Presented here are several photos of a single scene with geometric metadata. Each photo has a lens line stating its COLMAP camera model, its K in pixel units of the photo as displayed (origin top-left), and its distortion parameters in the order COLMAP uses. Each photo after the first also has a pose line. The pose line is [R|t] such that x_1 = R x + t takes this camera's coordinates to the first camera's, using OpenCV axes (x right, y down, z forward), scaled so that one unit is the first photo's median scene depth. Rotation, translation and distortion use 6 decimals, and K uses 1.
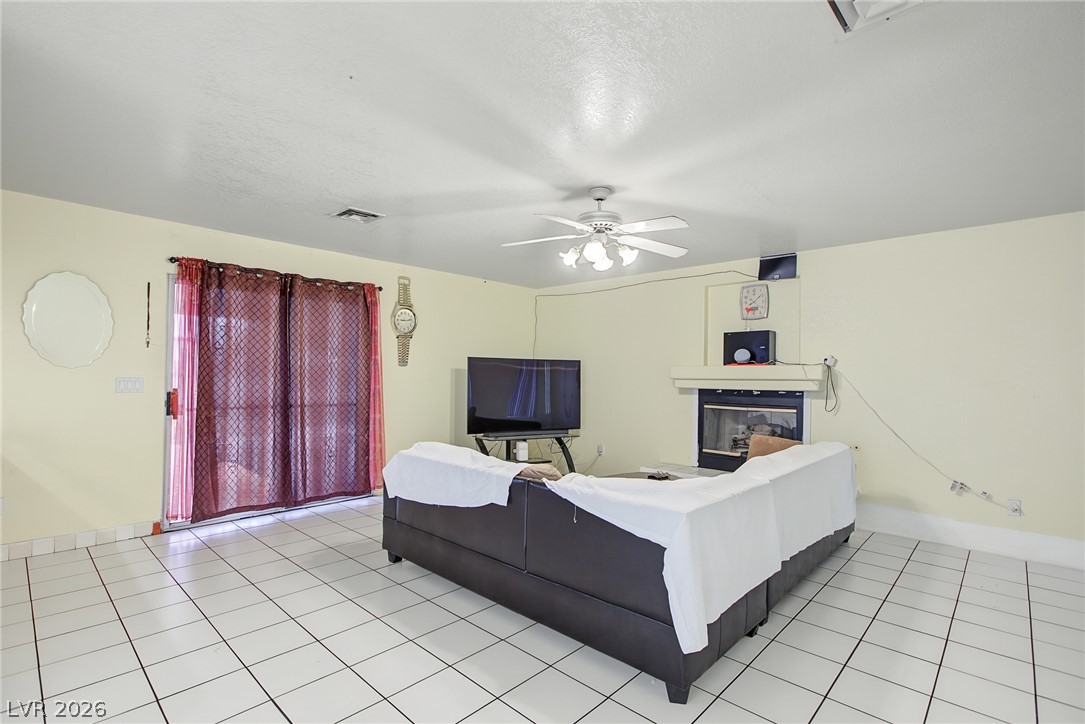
lens RADIAL K [[504.0, 0, 544.3], [0, 504.0, 372.8], [0, 0, 1]] dist [-0.016222, 0.005270]
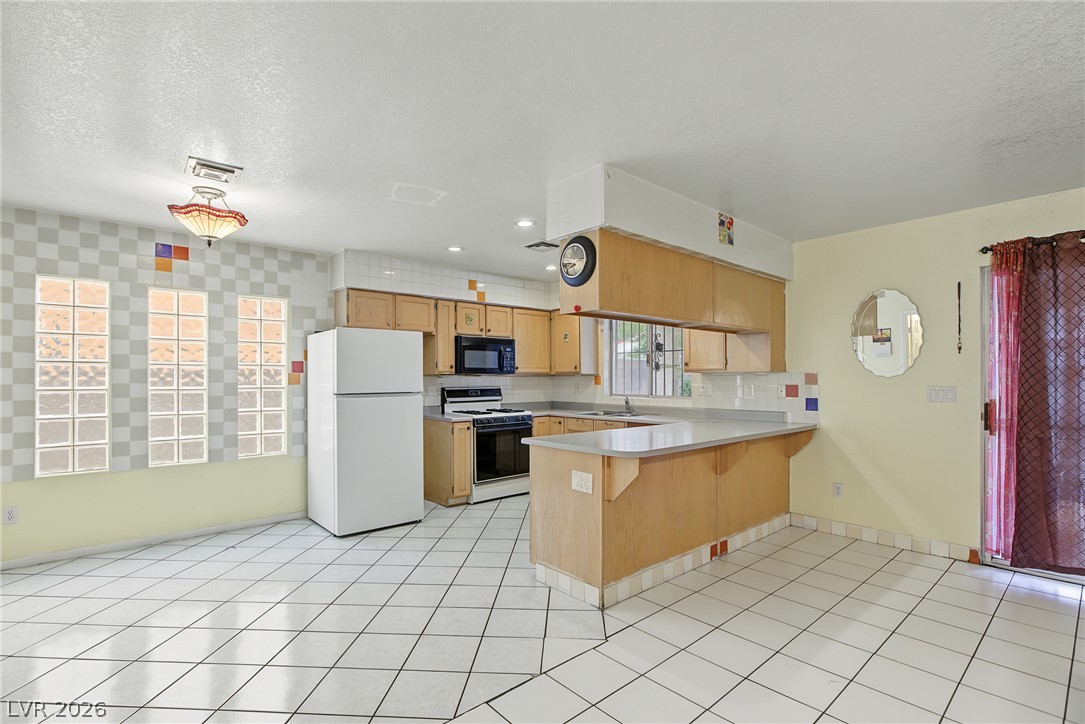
lens RADIAL K [[504.0, 0, 540.0], [0, 504.0, 375.7], [0, 0, 1]] dist [-0.016222, 0.005270]
pose [[-0.093229, -0.017693, -0.995487, 0.176869], [0.007652, 0.999800, -0.018487, 0.000878], [0.995615, -0.009341, -0.093075, 0.305275]]
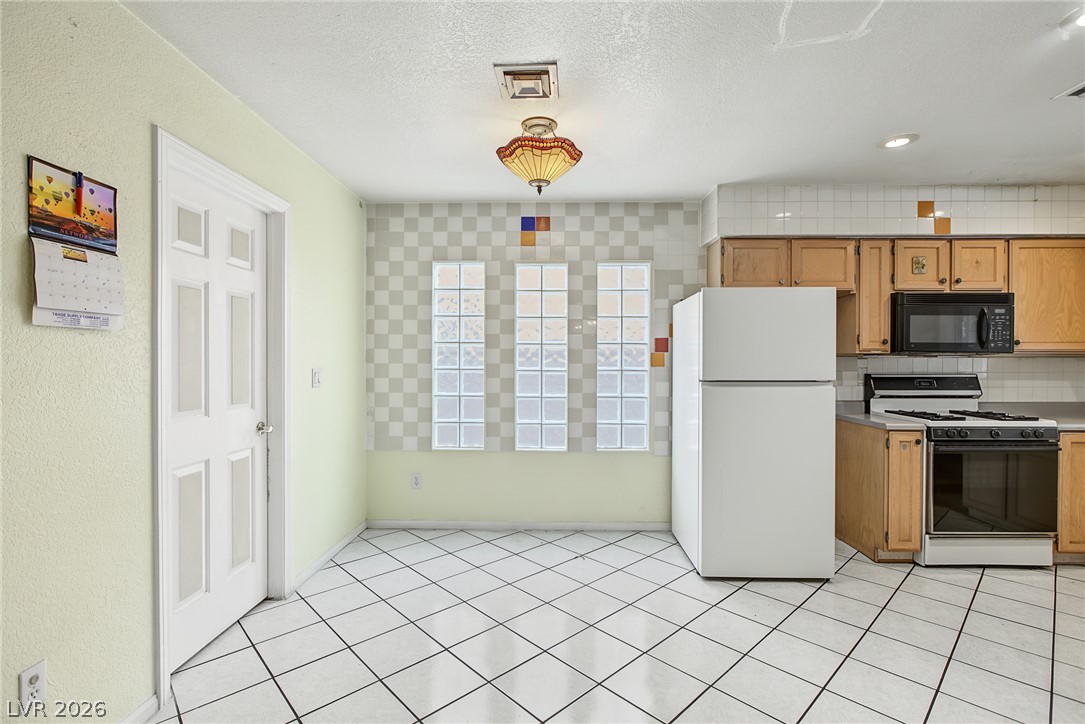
lens RADIAL K [[504.0, 0, 537.9], [0, 504.0, 364.1], [0, 0, 1]] dist [-0.016222, 0.005270]
pose [[-0.747932, -0.009550, -0.663706, -0.118159], [-0.007858, 0.999954, -0.005534, -0.002246], [0.663729, 0.001077, -0.747973, 0.195655]]
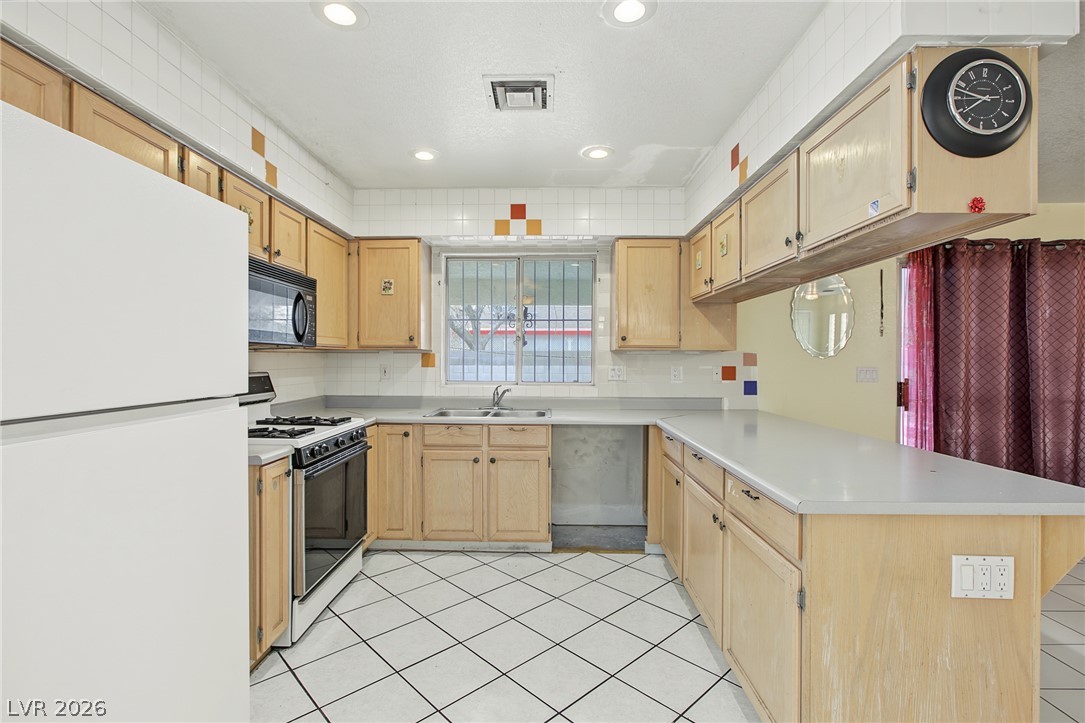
lens RADIAL K [[504.0, 0, 546.1], [0, 504.0, 358.8], [0, 0, 1]] dist [-0.016222, 0.005270]
pose [[0.667045, -0.009405, -0.744958, -0.477026], [0.009228, 0.999948, -0.004361, -0.008047], [0.744960, -0.003966, 0.667098, -0.134976]]
